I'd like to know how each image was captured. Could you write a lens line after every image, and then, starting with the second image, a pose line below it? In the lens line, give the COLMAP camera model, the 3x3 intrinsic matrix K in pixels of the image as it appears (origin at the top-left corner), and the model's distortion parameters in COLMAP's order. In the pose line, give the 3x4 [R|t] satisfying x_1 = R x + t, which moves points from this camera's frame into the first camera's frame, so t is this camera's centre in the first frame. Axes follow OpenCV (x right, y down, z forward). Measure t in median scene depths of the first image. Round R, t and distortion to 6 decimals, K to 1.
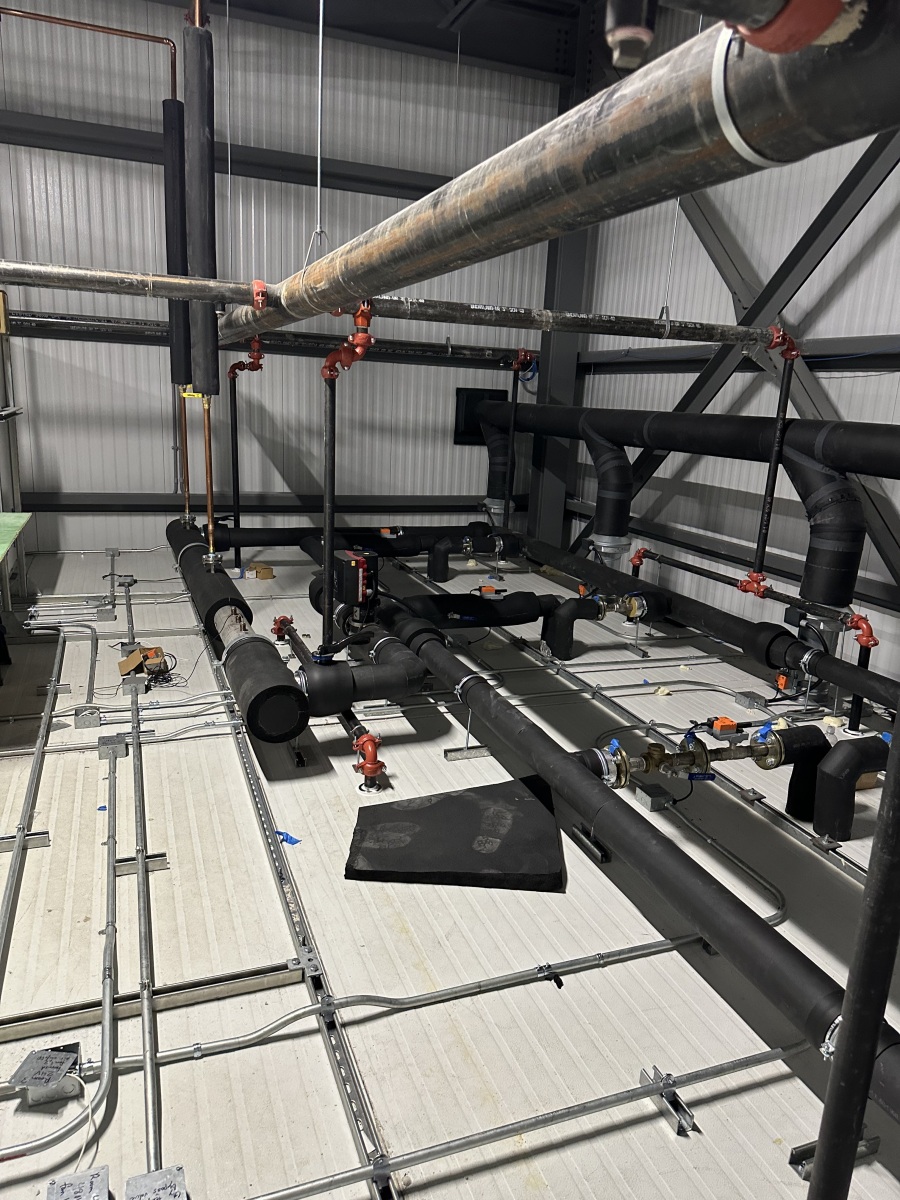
lens RADIAL K [[834.9, 0, 457.9], [0, 834.9, 606.7], [0, 0, 1]] dist [0.151706, -0.259449]
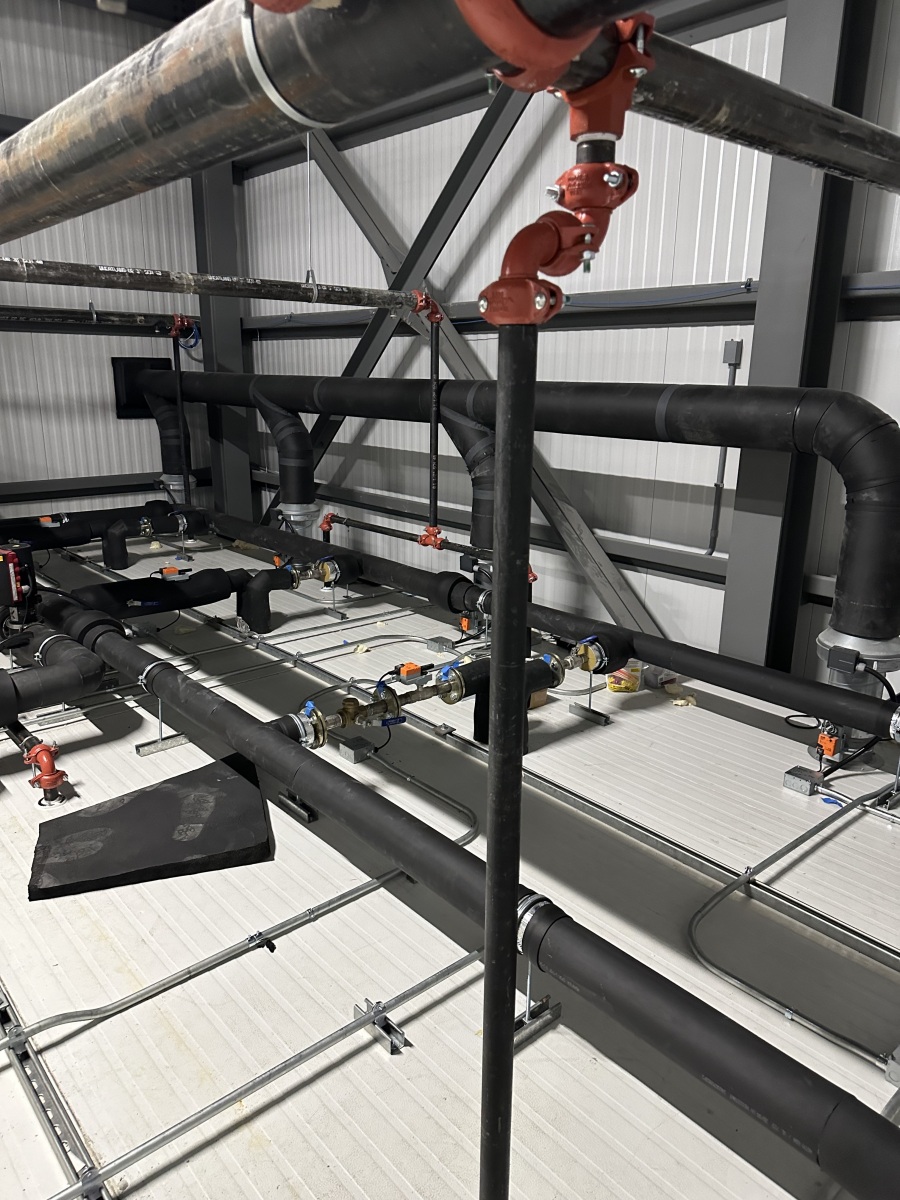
lens RADIAL K [[834.9, 0, 457.9], [0, 834.9, 606.7], [0, 0, 1]] dist [0.151706, -0.259449]
pose [[0.936041, -0.131058, 0.326576, 0.020382], [0.119420, 0.991290, 0.055529, 0.004808], [-0.331009, -0.012978, 0.943538, -0.009250]]
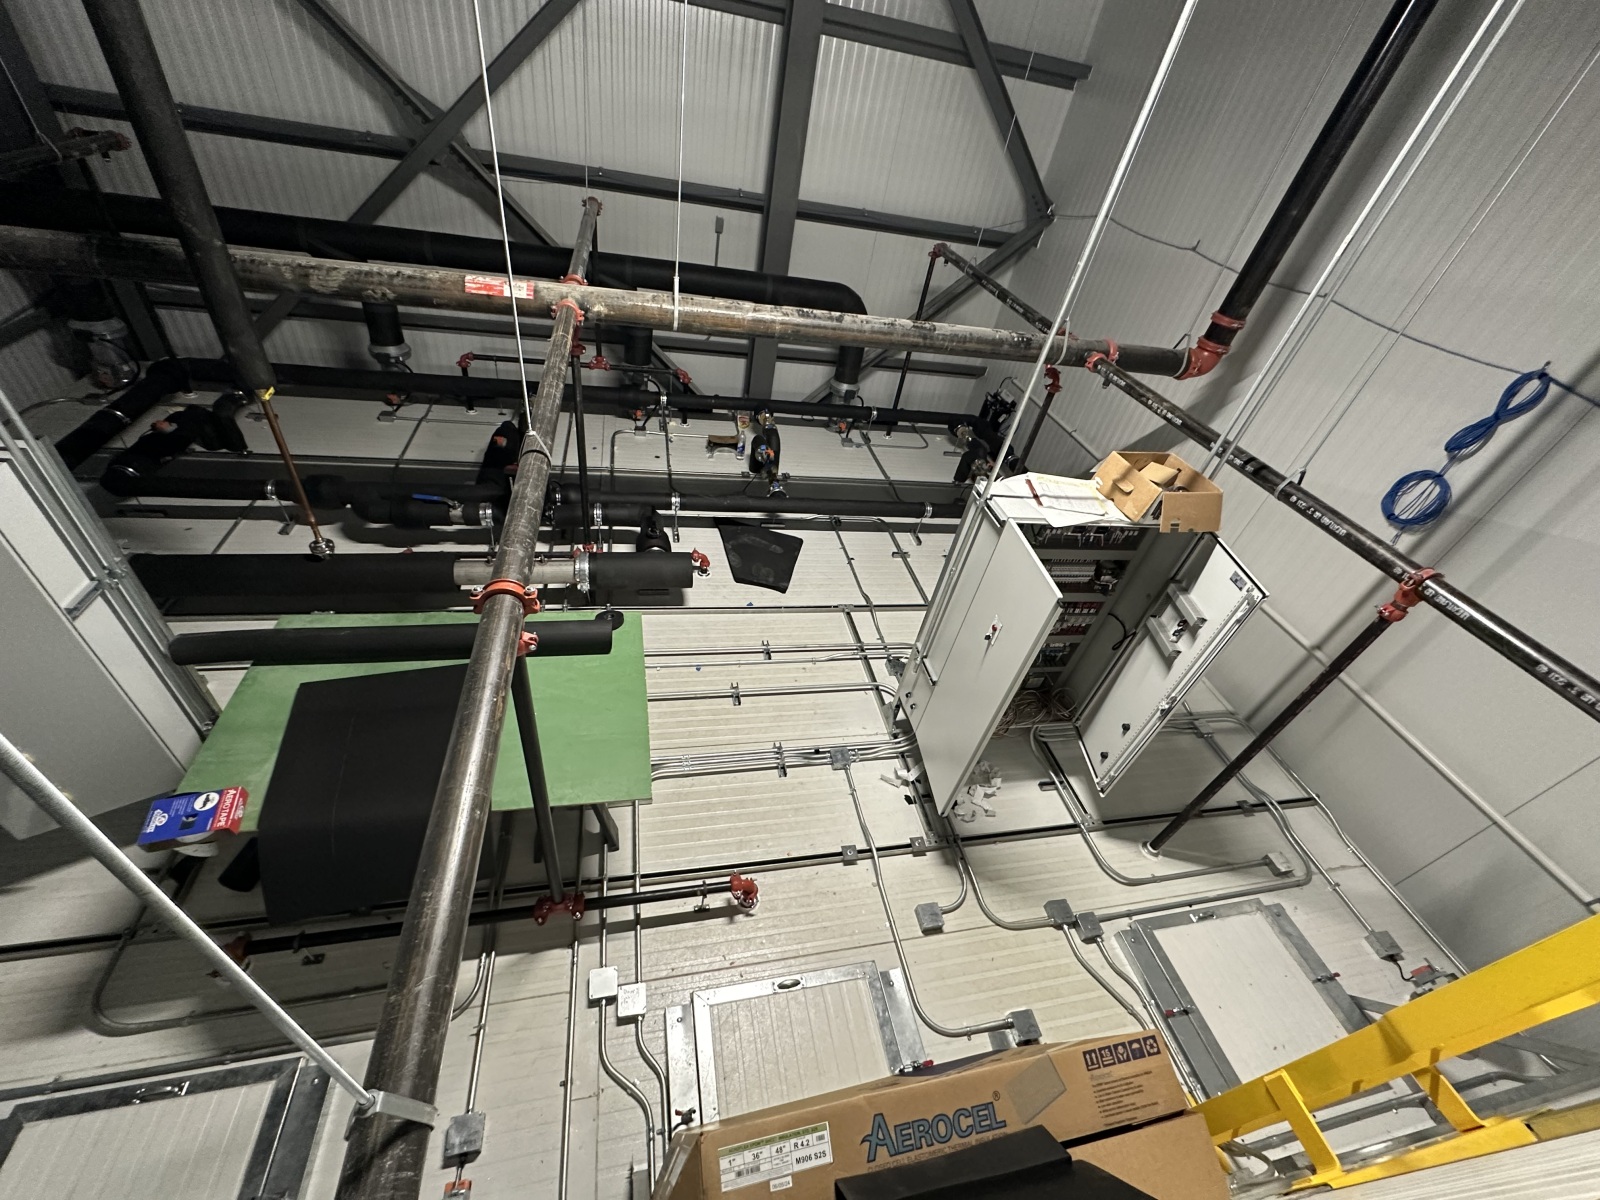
lens RADIAL K [[636.4, 0, 799.1], [0, 636.4, 598.5], [0, 0, 1]] dist [-0.000796, 0.000328]
pose [[0.171242, -0.650125, 0.740279, -0.709708], [0.093223, 0.758699, 0.644737, -0.391993], [-0.980809, -0.041395, 0.190528, 0.316967]]
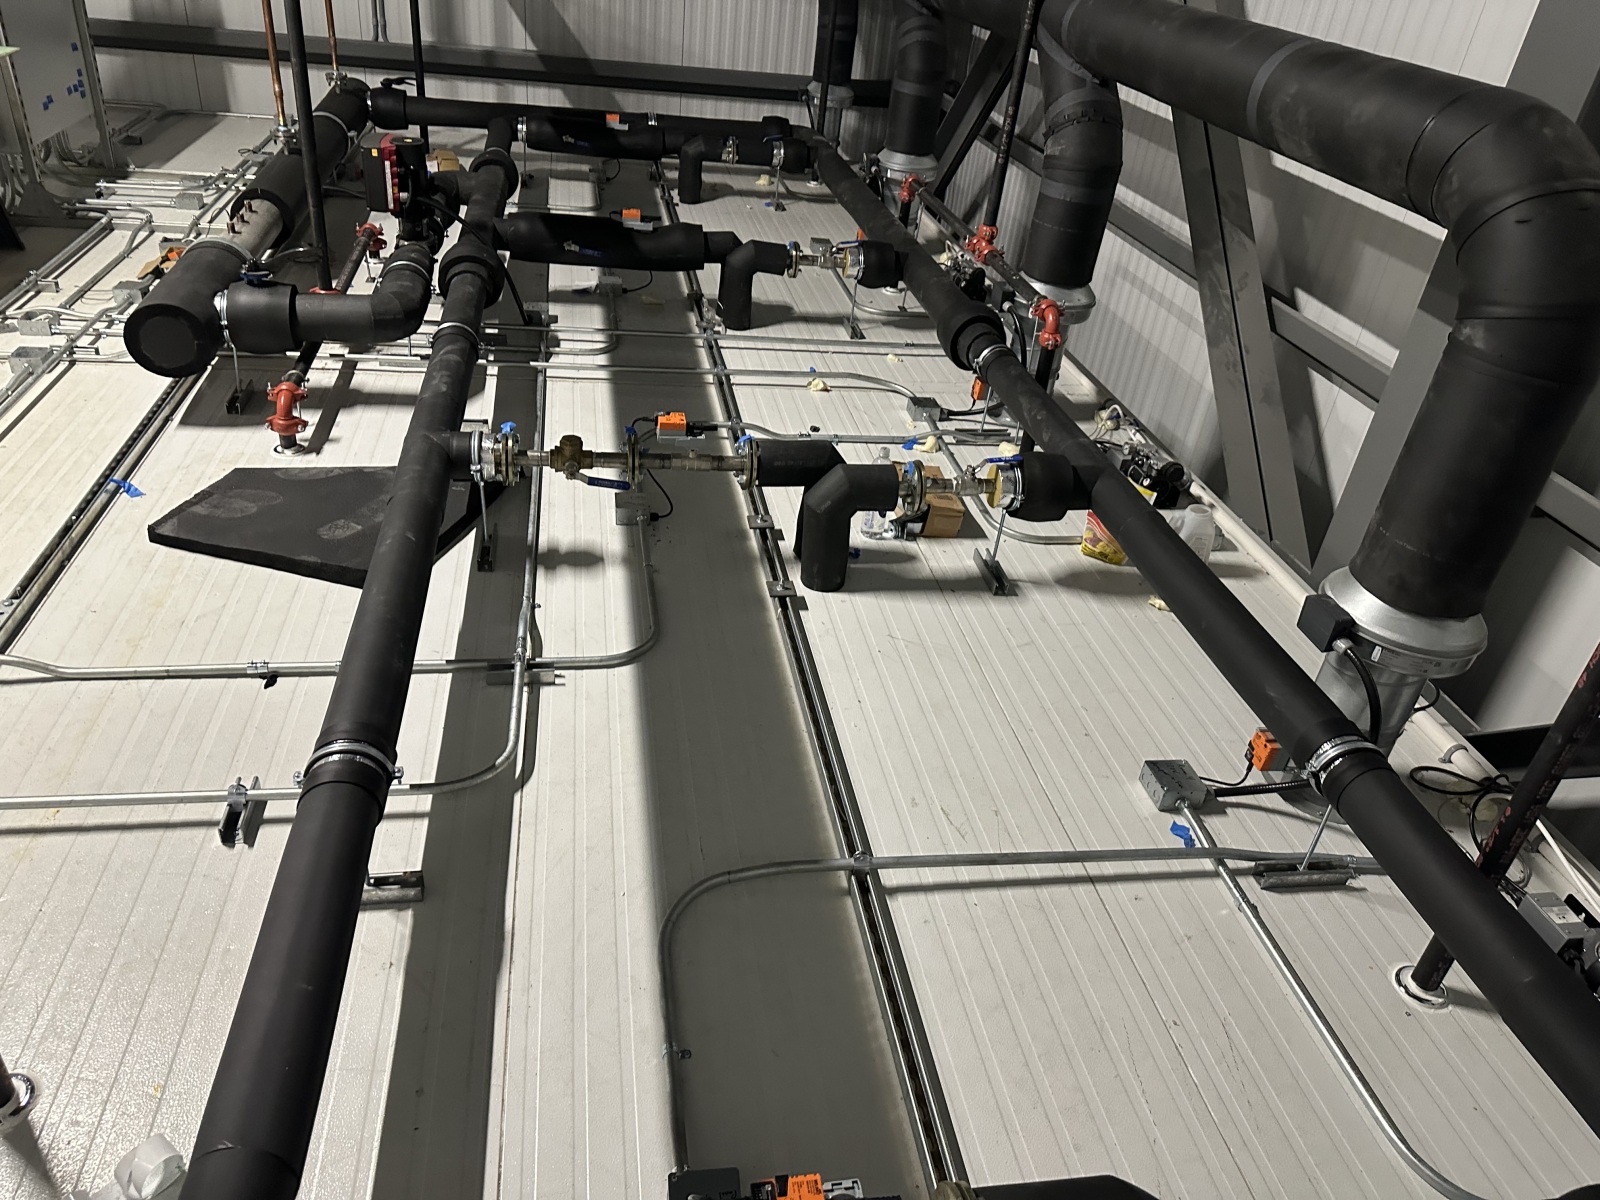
lens RADIAL K [[1121.1, 0, 794.9], [0, 1121.1, 591.4], [0, 0, 1]] dist [0.071757, -0.086993]
pose [[0.978364, 0.145691, -0.146893, 0.330880], [-0.096638, 0.949604, 0.298184, -0.014551], [0.182933, -0.277537, 0.943138, 0.021772]]
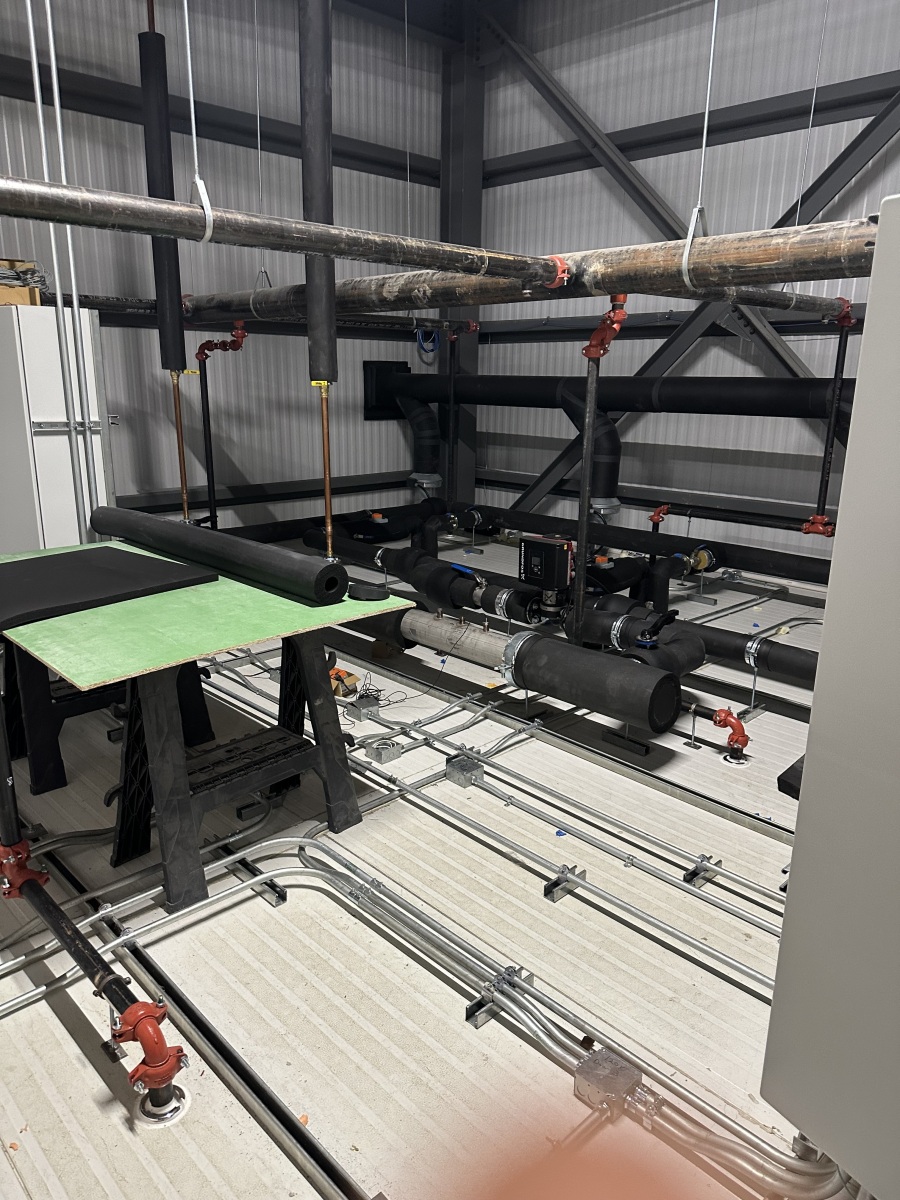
lens RADIAL K [[839.4, 0, 444.6], [0, 839.4, 605.3], [0, 0, 1]] dist [0.094150, -0.138714]
pose [[0.922788, -0.140656, 0.358717, -0.471034], [0.128074, 0.990024, 0.058730, -0.045578], [-0.363400, -0.008253, 0.931597, 0.105295]]
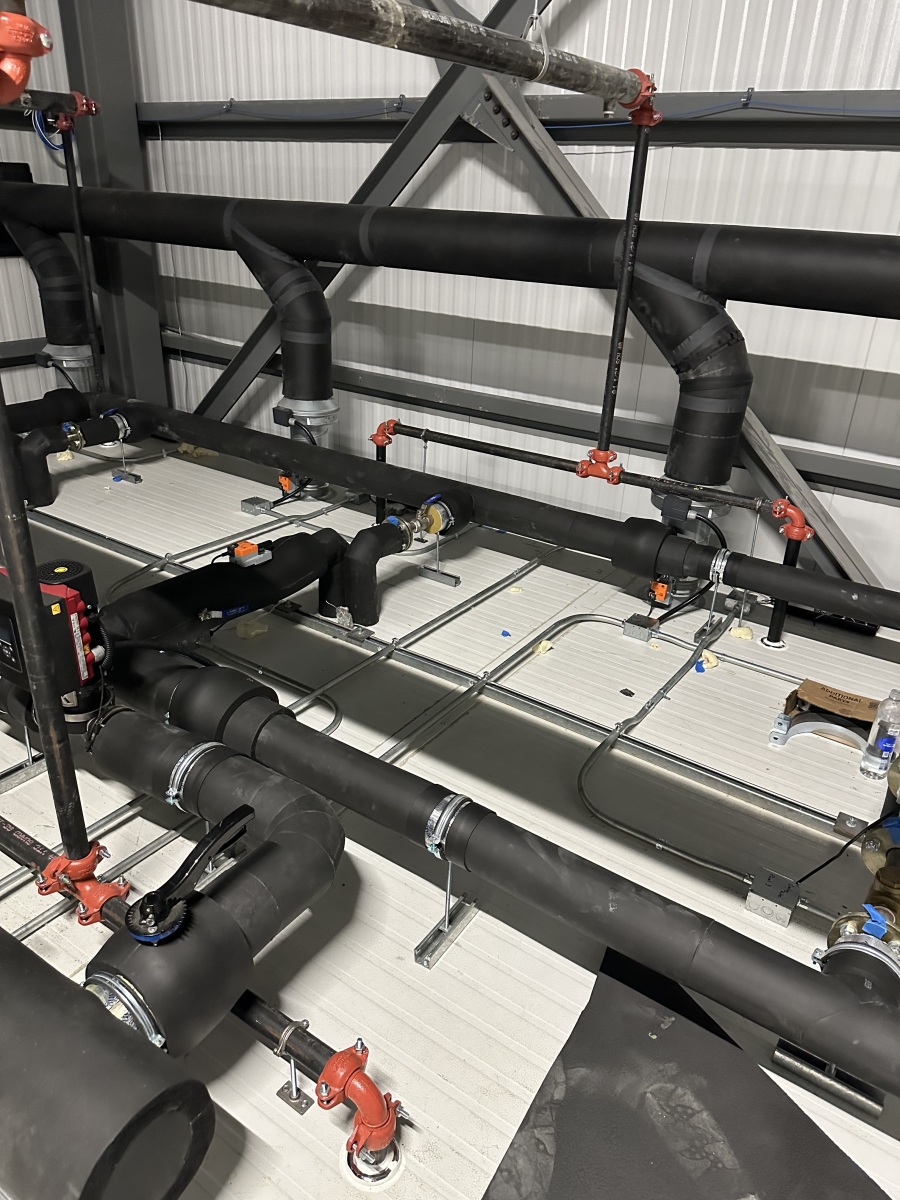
lens RADIAL K [[833.7, 0, 458.4], [0, 833.7, 605.5], [0, 0, 1]] dist [0.124602, -0.184702]
pose [[0.823368, -0.262835, 0.502973, -0.133488], [0.138526, 0.952558, 0.271005, -0.110870], [-0.550341, -0.153462, 0.820716, 0.395588]]
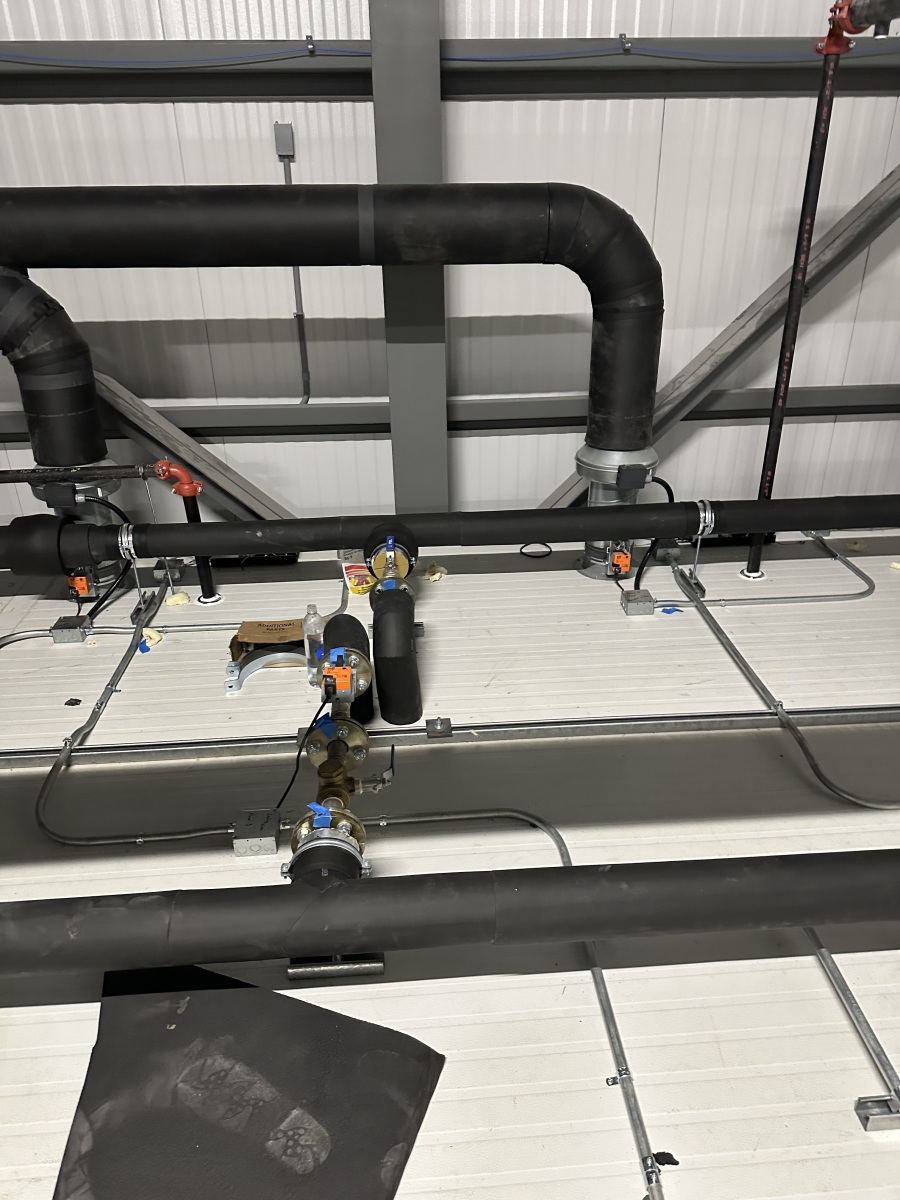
lens RADIAL K [[840.9, 0, 455.8], [0, 840.9, 606.1], [0, 0, 1]] dist [0.071757, -0.086993]
pose [[0.292056, -0.489634, 0.821560, -0.106389], [0.263528, 0.866958, 0.423009, -0.098470], [-0.919378, 0.092961, 0.382233, 0.363924]]
